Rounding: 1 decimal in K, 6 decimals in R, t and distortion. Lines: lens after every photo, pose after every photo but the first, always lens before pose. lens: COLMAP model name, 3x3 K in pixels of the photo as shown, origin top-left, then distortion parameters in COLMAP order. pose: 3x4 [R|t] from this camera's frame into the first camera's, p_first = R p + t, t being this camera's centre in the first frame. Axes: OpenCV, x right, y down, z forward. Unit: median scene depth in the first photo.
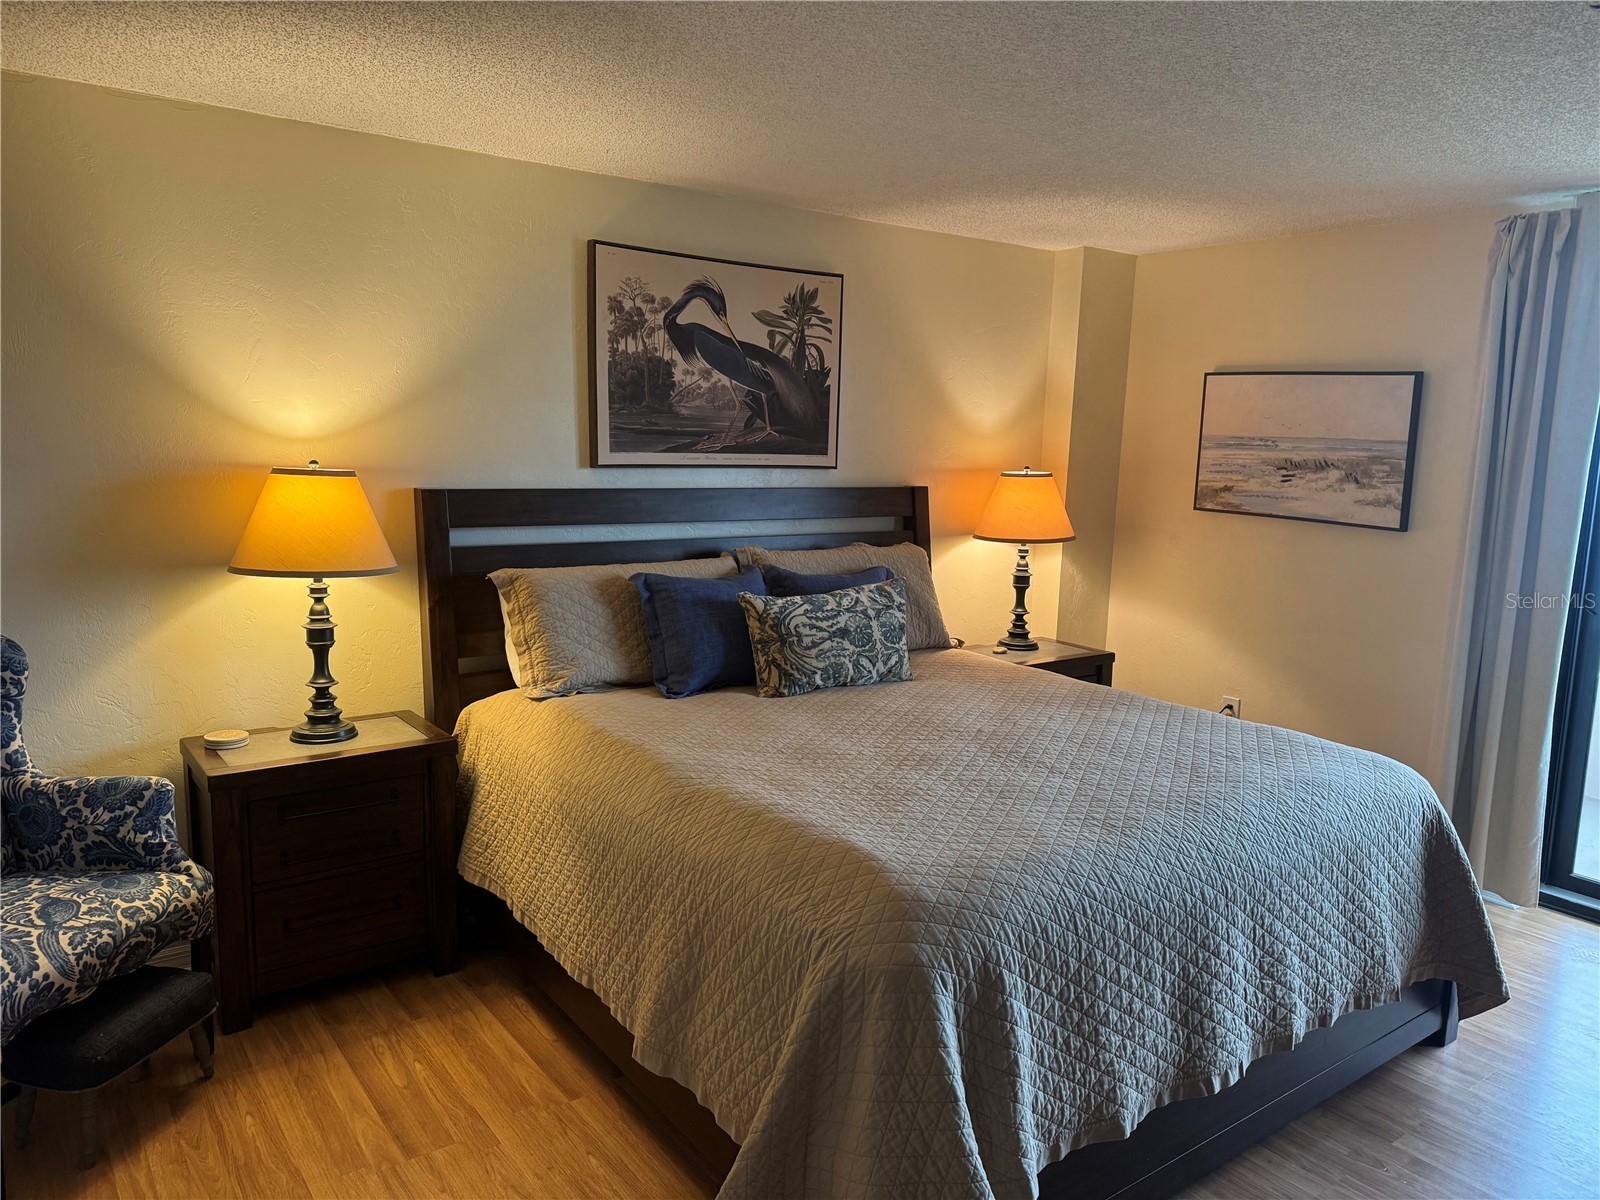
lens RADIAL K [[1118.2, 0, 800.1], [0, 1118.2, 600.5], [0, 0, 1]] dist [0.070148, -0.084098]
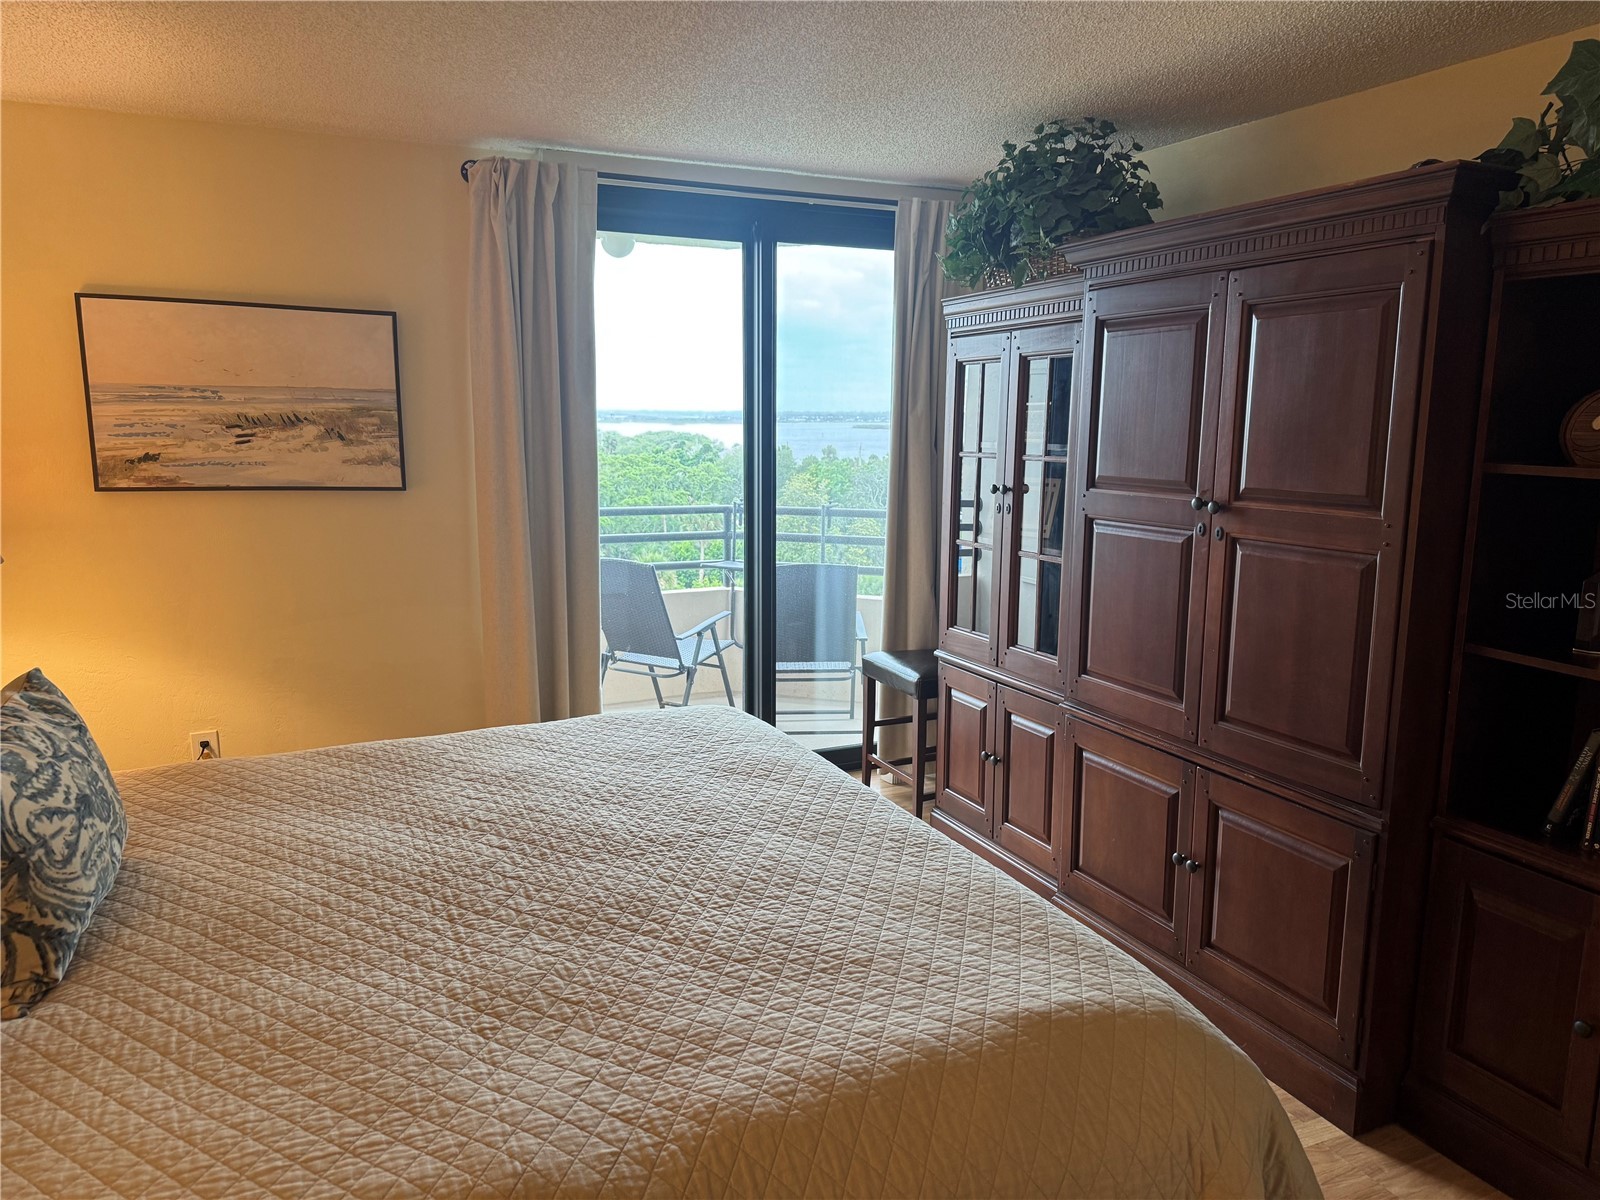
lens RADIAL K [[1118.2, 0, 800.2], [0, 1118.2, 598.9], [0, 0, 1]] dist [0.070148, -0.084098]
pose [[0.194606, -0.190601, 0.962185, -0.285726], [0.149940, 0.975191, 0.162851, -0.072756], [-0.969354, 0.112578, 0.218357, 0.485622]]
